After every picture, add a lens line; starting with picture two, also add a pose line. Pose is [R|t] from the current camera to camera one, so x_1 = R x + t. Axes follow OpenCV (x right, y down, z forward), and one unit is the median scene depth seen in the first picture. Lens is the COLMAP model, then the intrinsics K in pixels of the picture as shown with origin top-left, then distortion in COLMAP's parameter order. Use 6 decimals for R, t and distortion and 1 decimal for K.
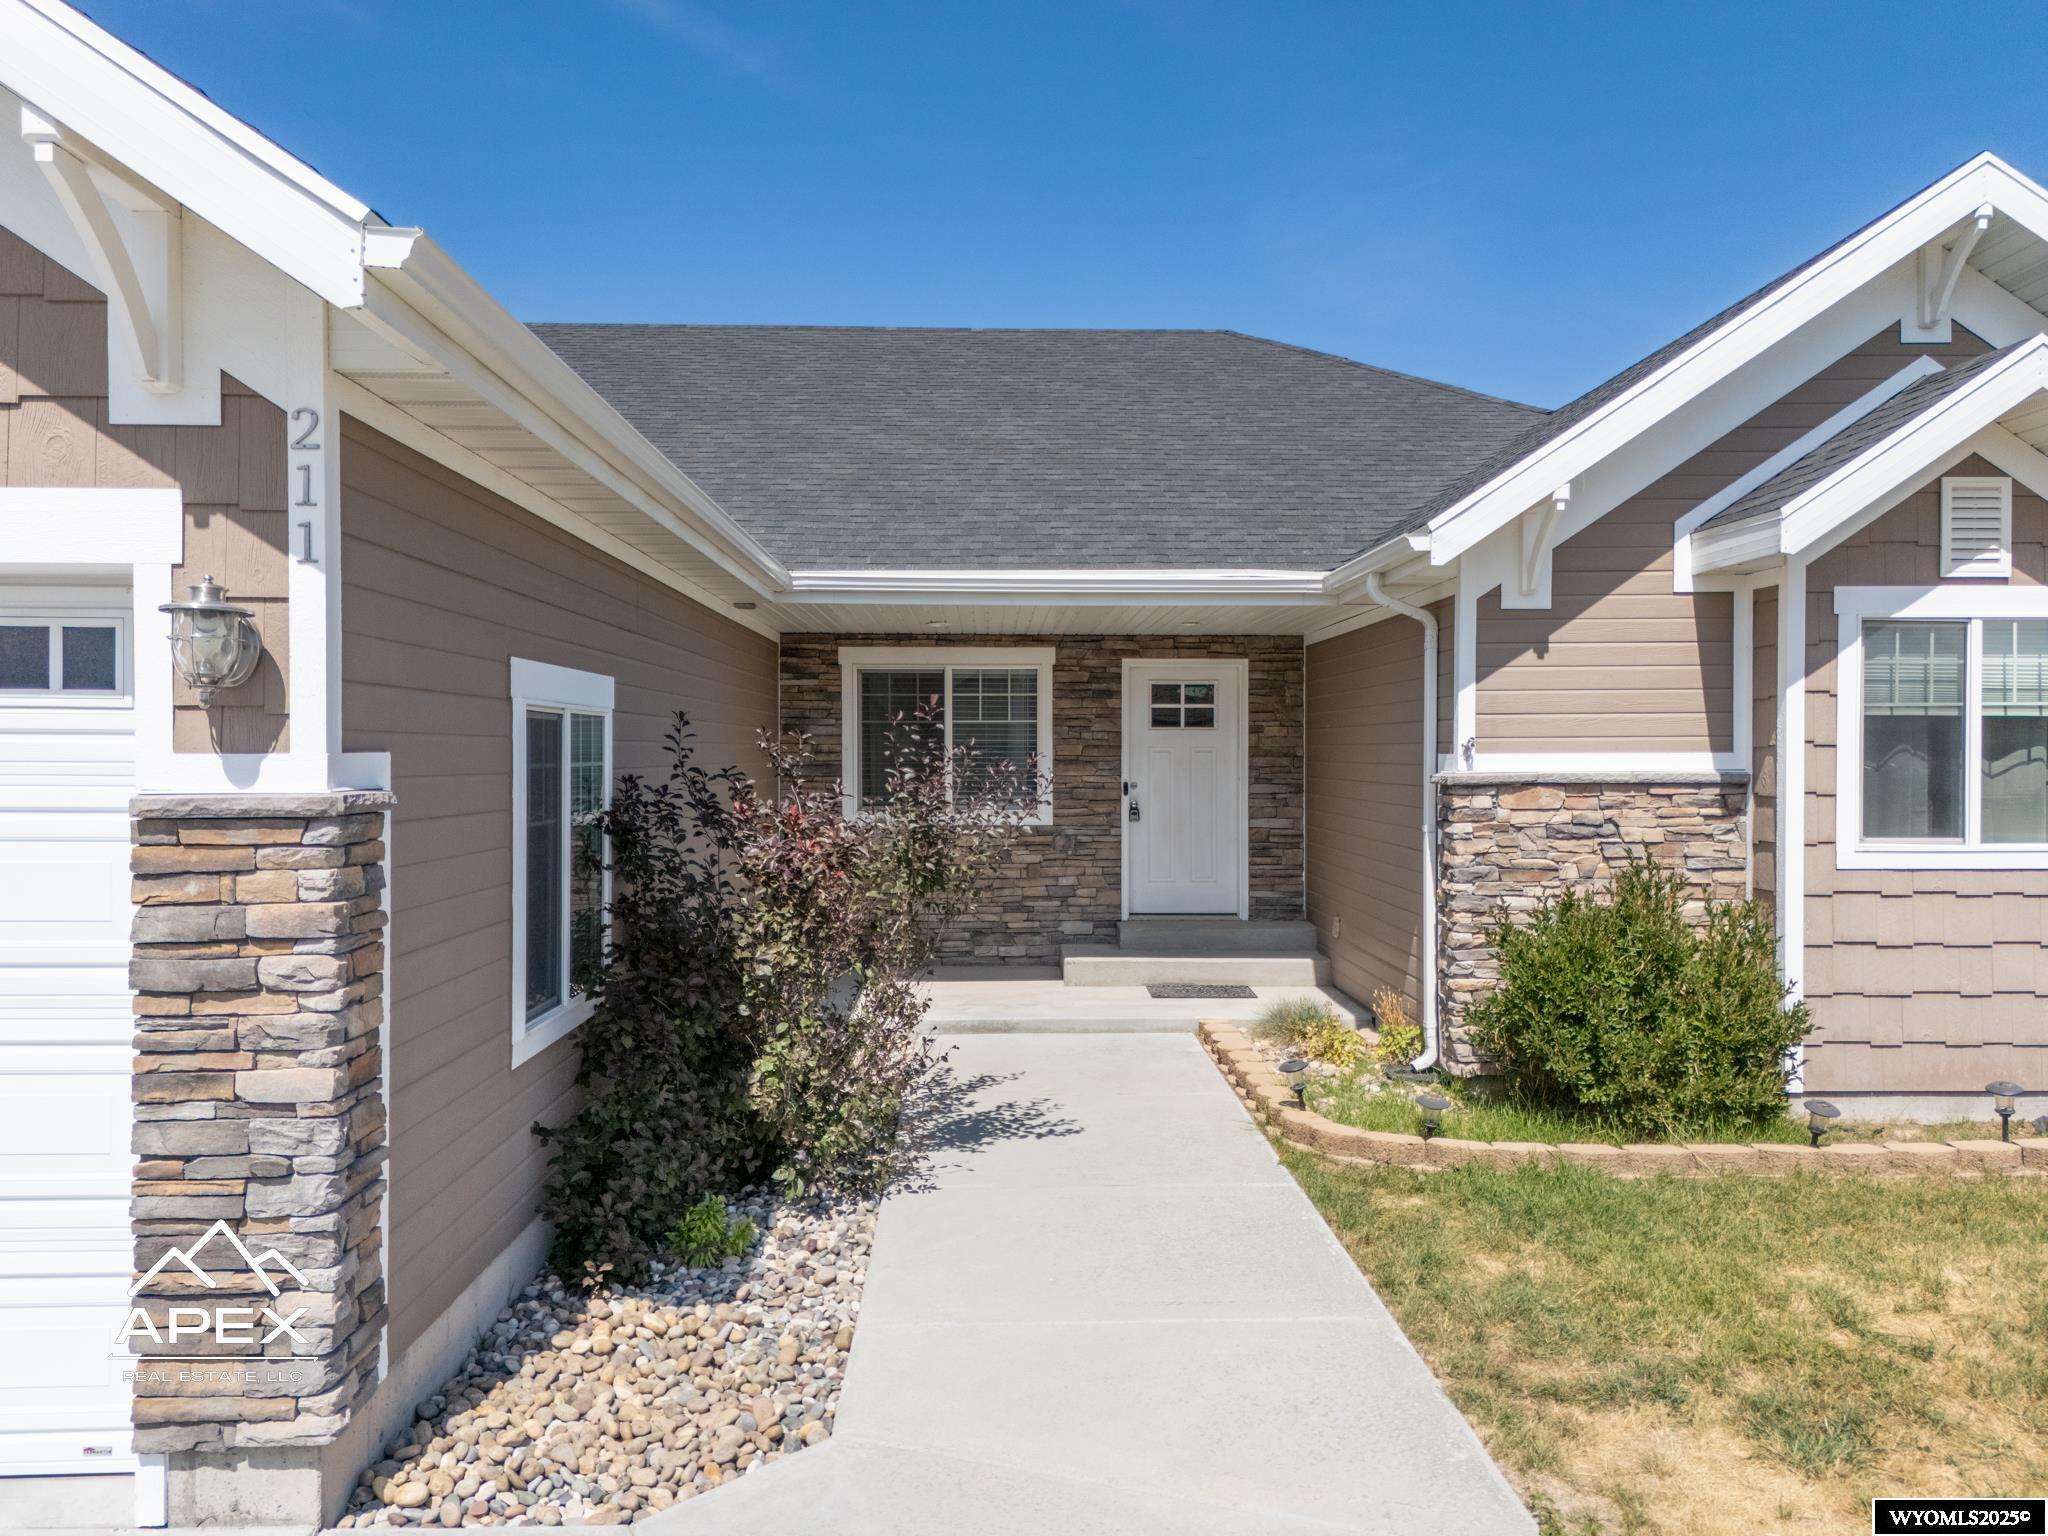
lens RADIAL K [[1503.2, 0, 1024.0], [0, 1503.2, 768.0], [0, 0, 1]] dist [0.109327, -0.119365]
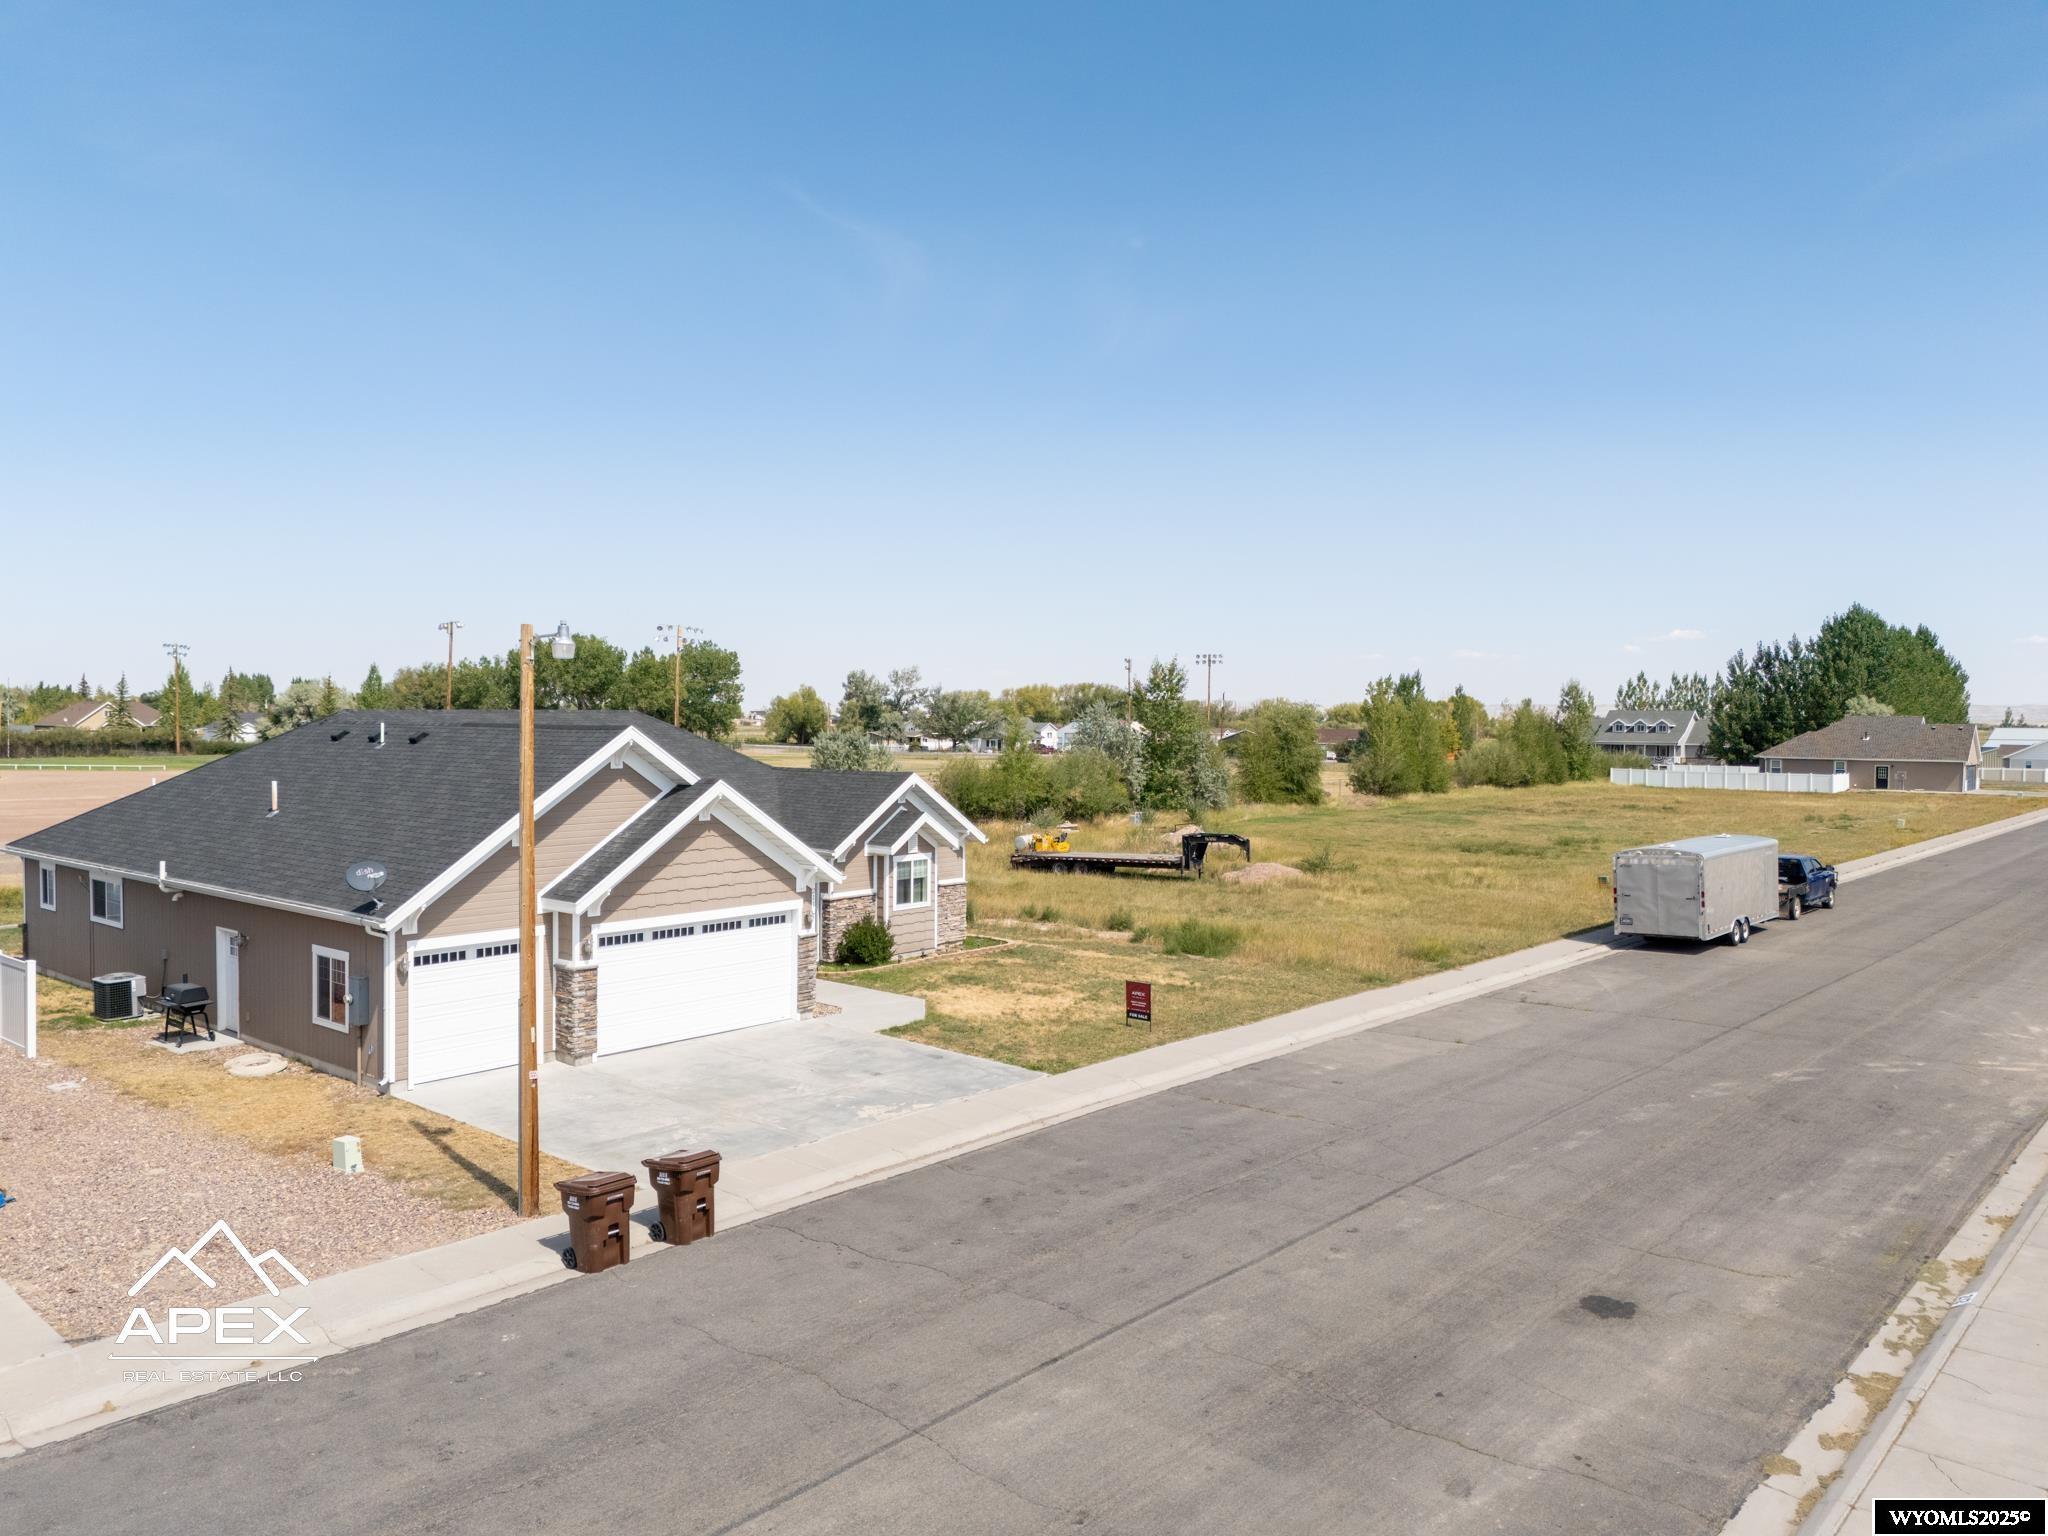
lens RADIAL K [[1503.2, 0, 1024.0], [0, 1503.2, 768.0], [0, 0, 1]] dist [0.109327, -0.119365]
pose [[0.677482, -0.026065, 0.735077, -2.827818], [0.002184, 0.999439, 0.033426, -0.572518], [-0.735536, -0.021040, 0.677159, -2.686812]]
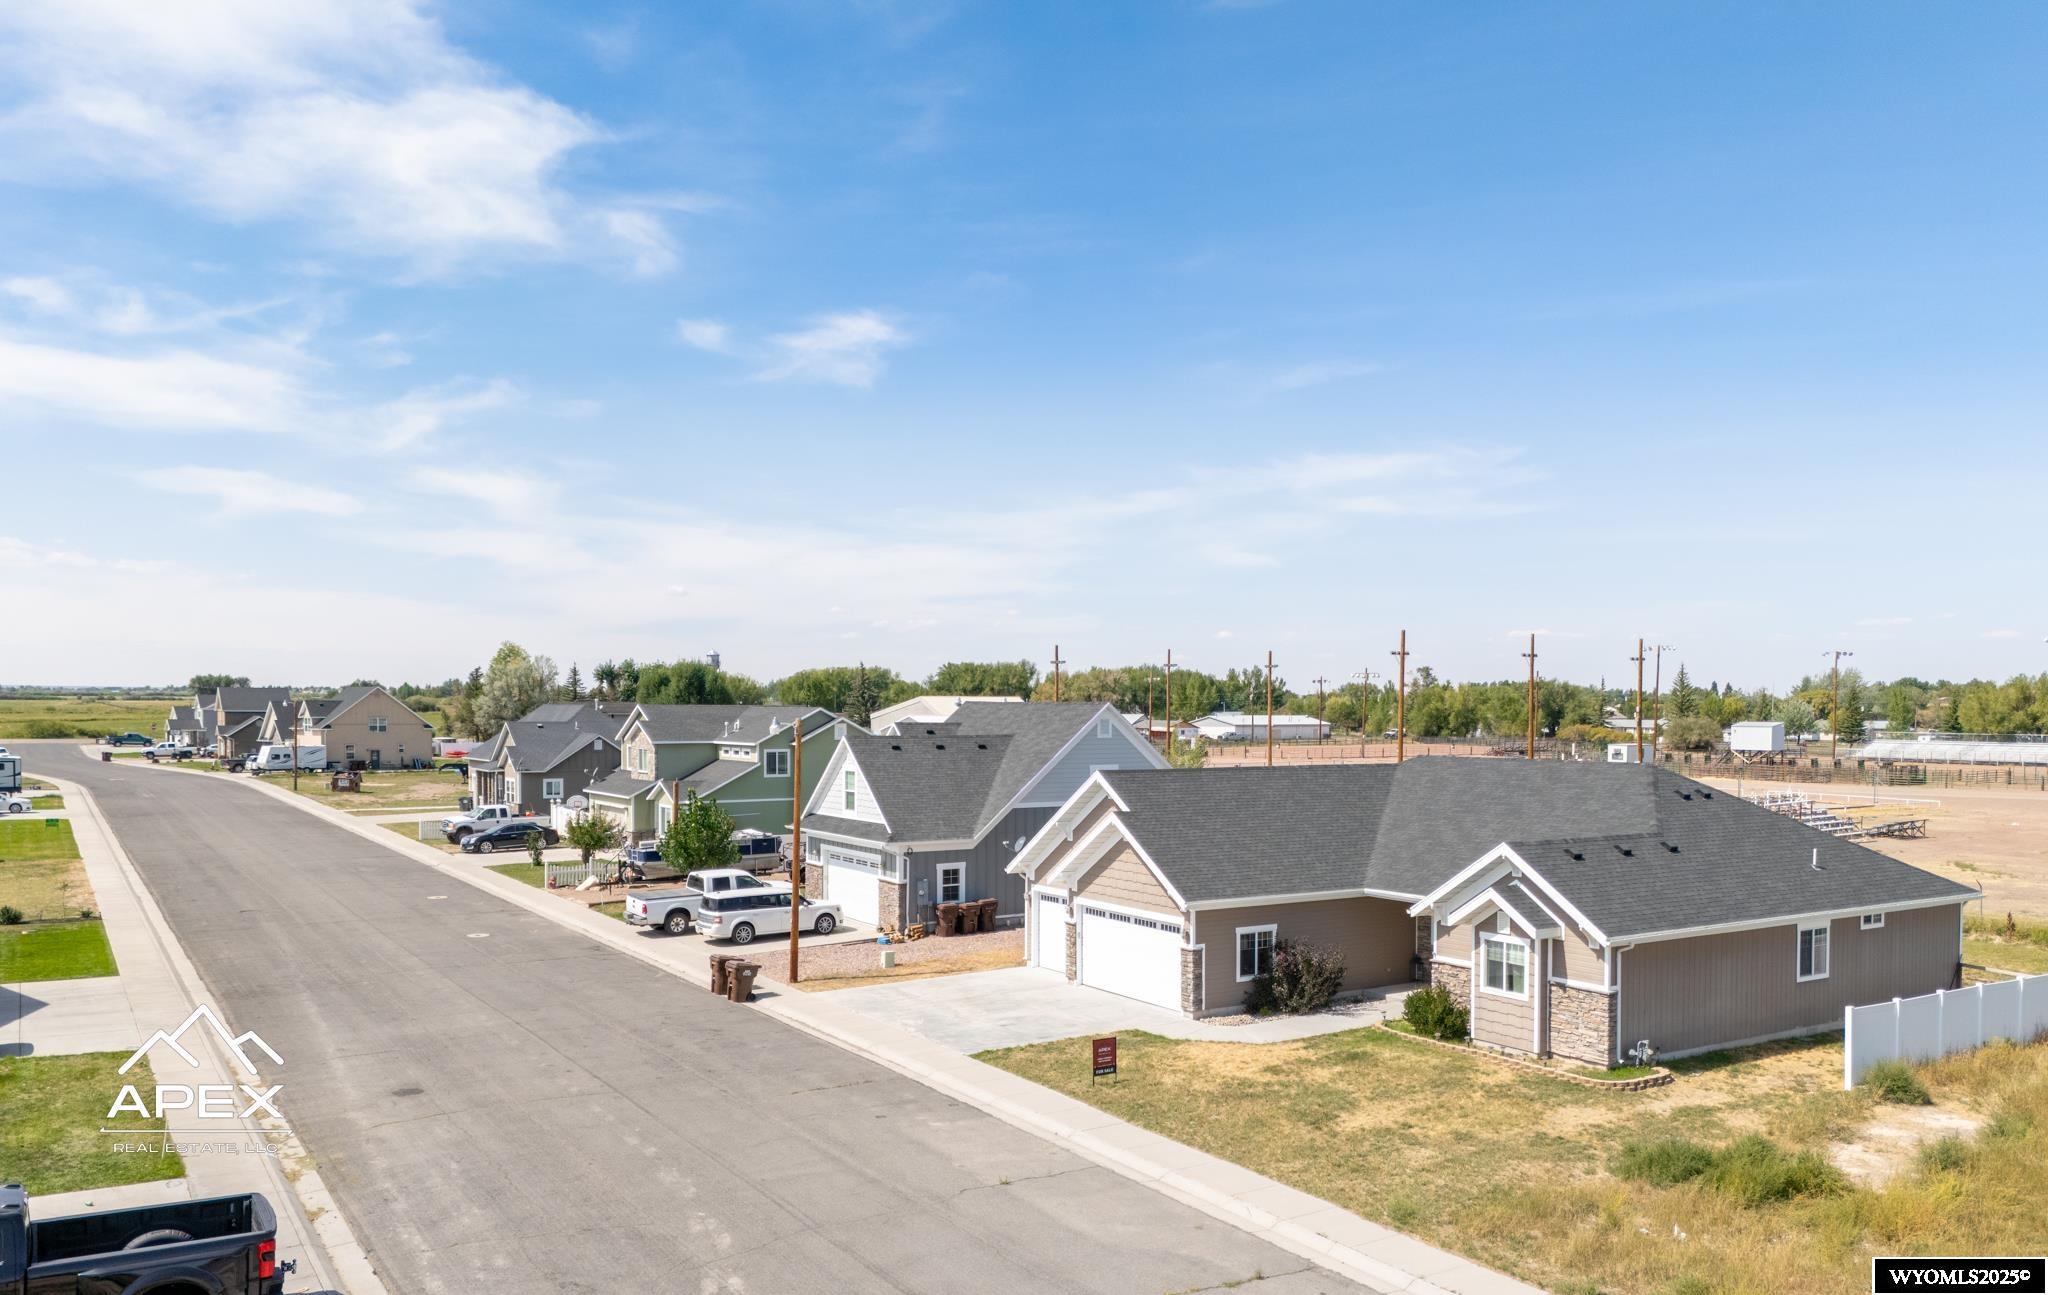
lens RADIAL K [[1479.7, 0, 1027.4], [0, 1479.7, 731.1], [0, 0, 1]] dist [0.094495, -0.107898]
pose [[0.525687, 0.016832, -0.850511, 3.624068], [-0.010453, 0.999857, 0.013327, -0.765290], [0.850614, 0.001884, 0.525788, -2.539303]]
